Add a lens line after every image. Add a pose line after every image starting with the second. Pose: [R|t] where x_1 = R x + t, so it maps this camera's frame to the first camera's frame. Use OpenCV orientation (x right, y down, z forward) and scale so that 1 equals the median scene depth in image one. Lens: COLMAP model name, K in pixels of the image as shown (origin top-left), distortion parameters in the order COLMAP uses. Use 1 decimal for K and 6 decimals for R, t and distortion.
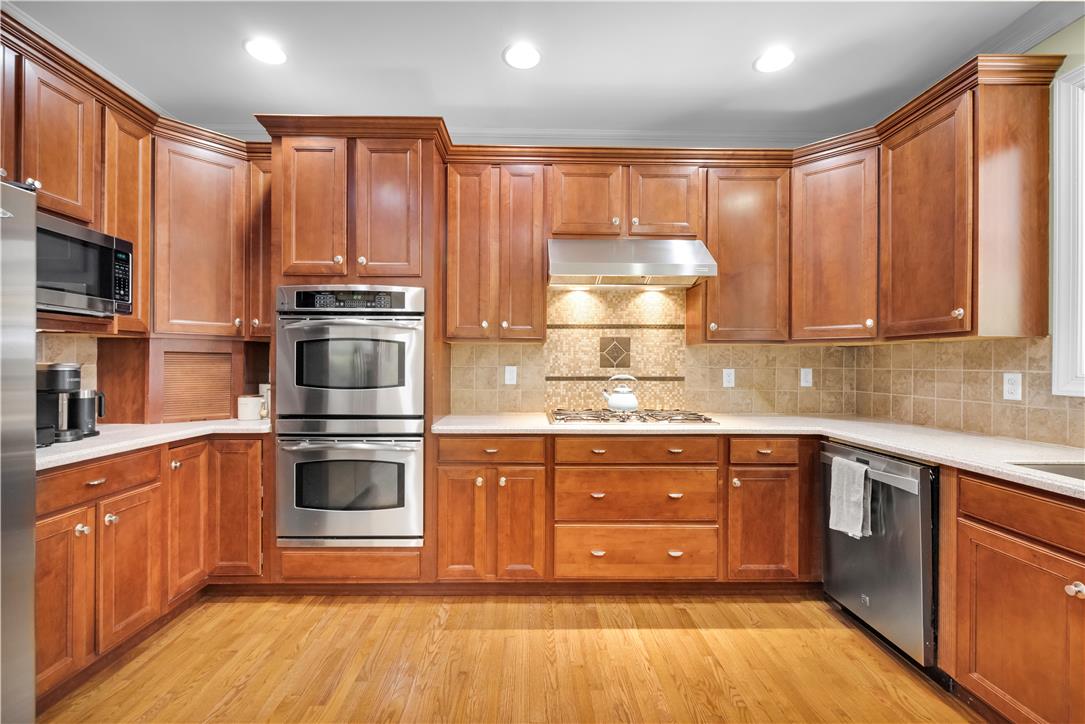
lens RADIAL K [[468.5, 0, 532.1], [0, 468.5, 360.5], [0, 0, 1]] dist [-0.001255, -0.000135]
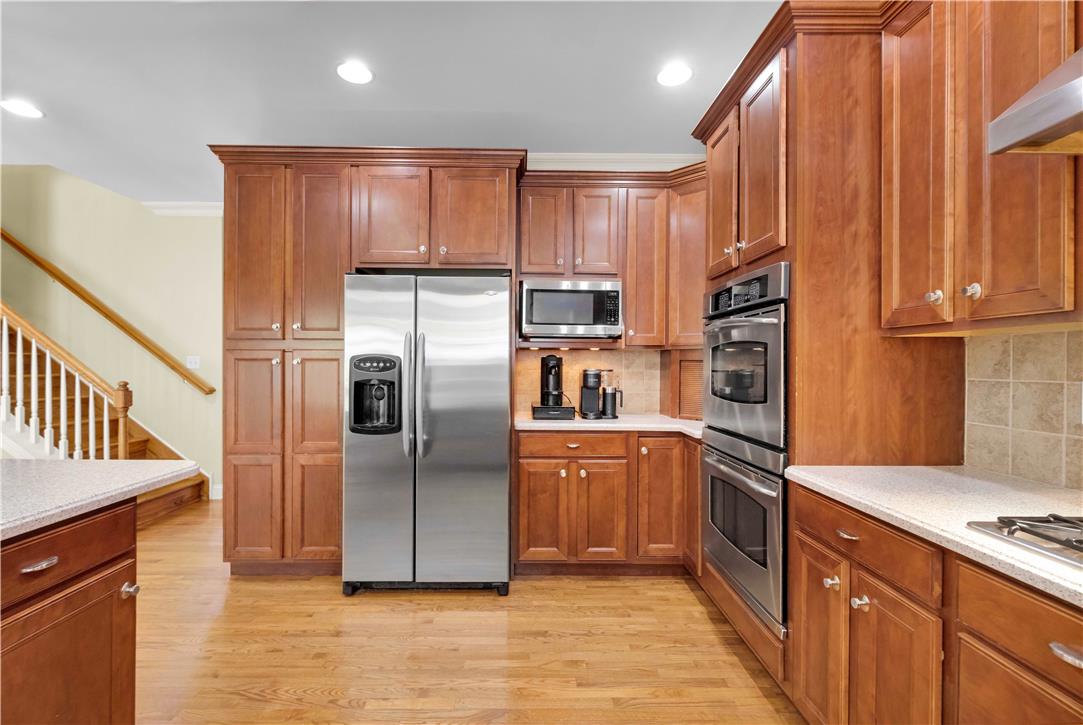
lens RADIAL K [[467.6, 0, 531.8], [0, 467.6, 365.5], [0, 0, 1]] dist [-0.001255, -0.000135]
pose [[-0.004033, -0.004865, -0.999980, 0.458547], [-0.003692, 0.999981, -0.004850, 0.001821], [0.999985, 0.003672, -0.004051, 0.646458]]
